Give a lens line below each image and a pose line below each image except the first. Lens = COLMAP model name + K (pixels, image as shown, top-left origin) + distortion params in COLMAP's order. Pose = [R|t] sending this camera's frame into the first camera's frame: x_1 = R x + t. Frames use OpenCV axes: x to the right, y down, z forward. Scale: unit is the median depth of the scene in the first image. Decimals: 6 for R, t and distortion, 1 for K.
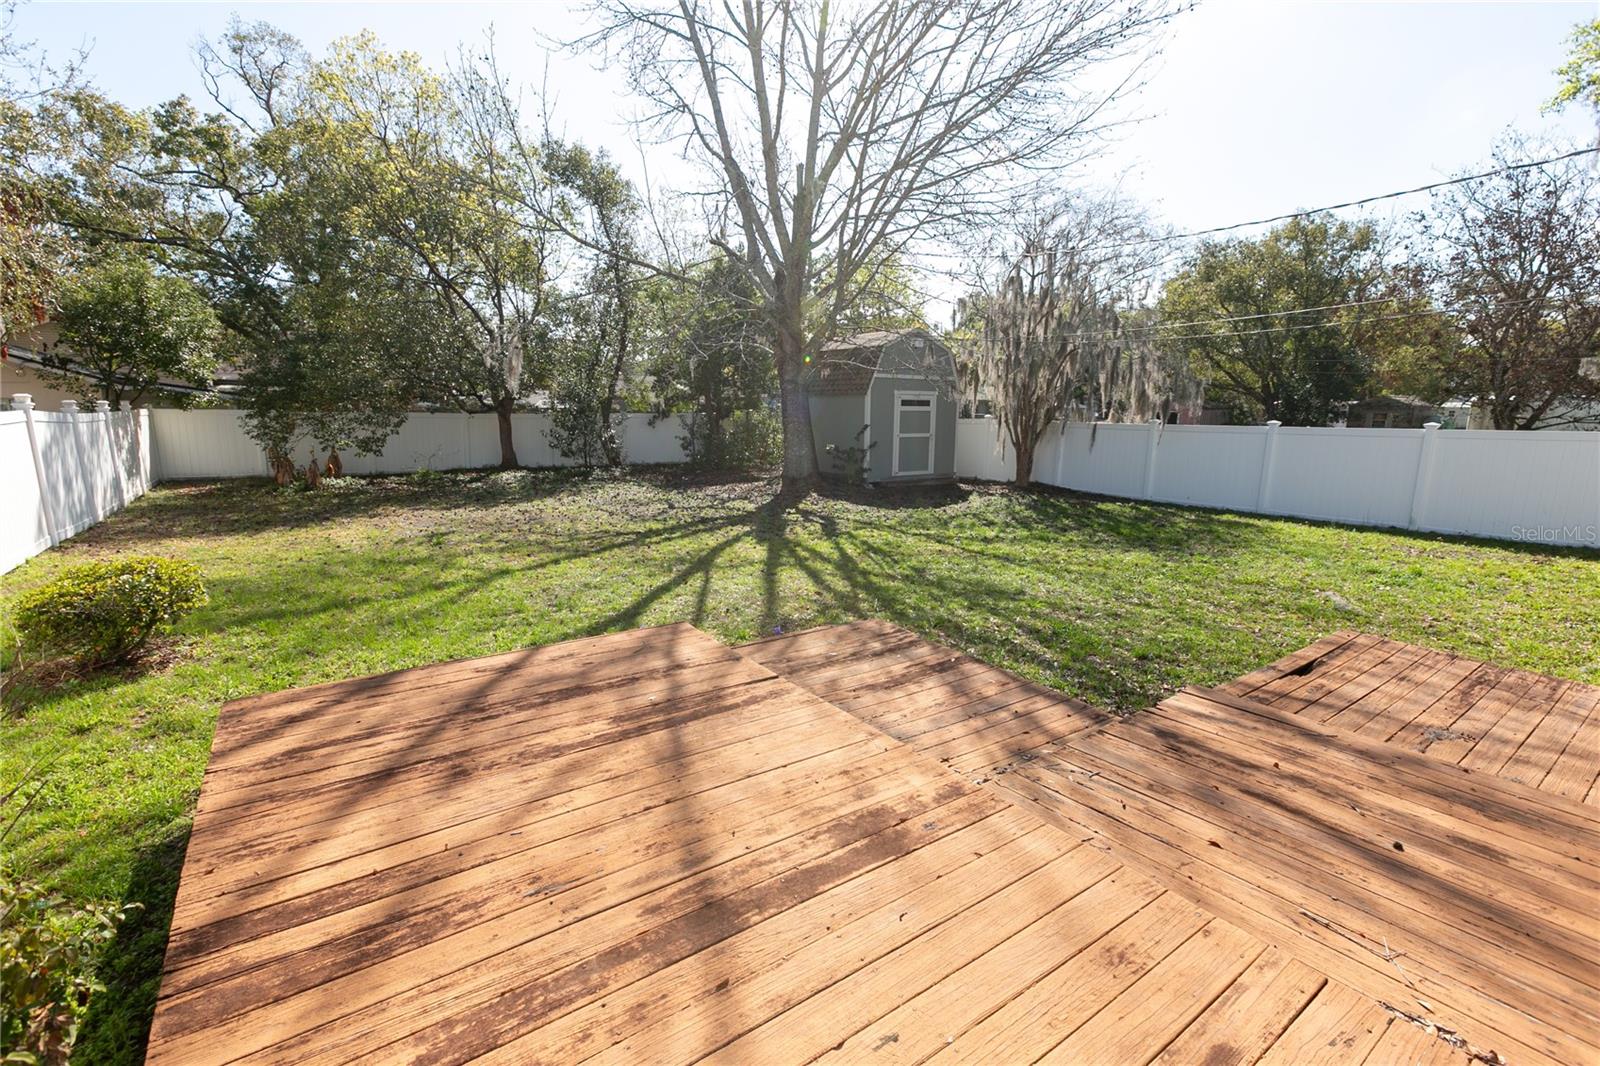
lens RADIAL K [[720.3, 0, 794.2], [0, 720.3, 538.0], [0, 0, 1]] dist [-0.000244, 0.000103]
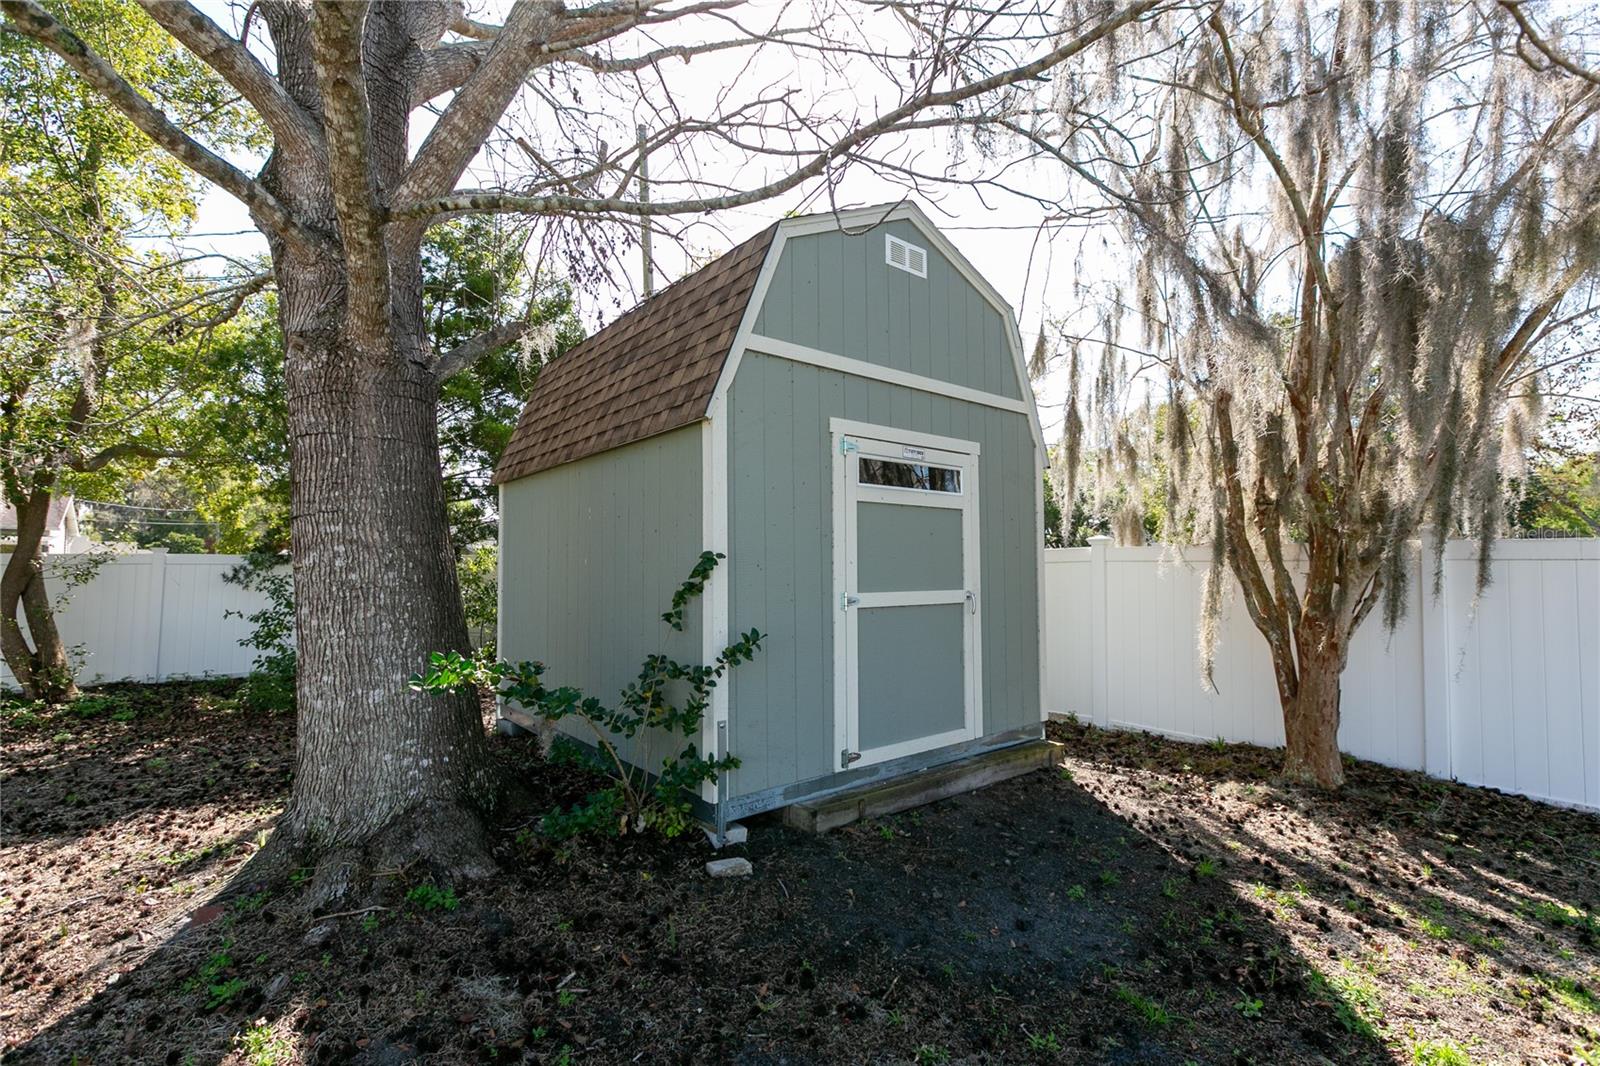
lens RADIAL K [[720.3, 0, 794.2], [0, 720.3, 538.0], [0, 0, 1]] dist [-0.000244, 0.000103]
pose [[0.995908, -0.004732, 0.090244, 0.103585], [0.023927, 0.976795, -0.212836, -0.112625], [-0.087143, 0.214124, 0.972912, 0.765772]]
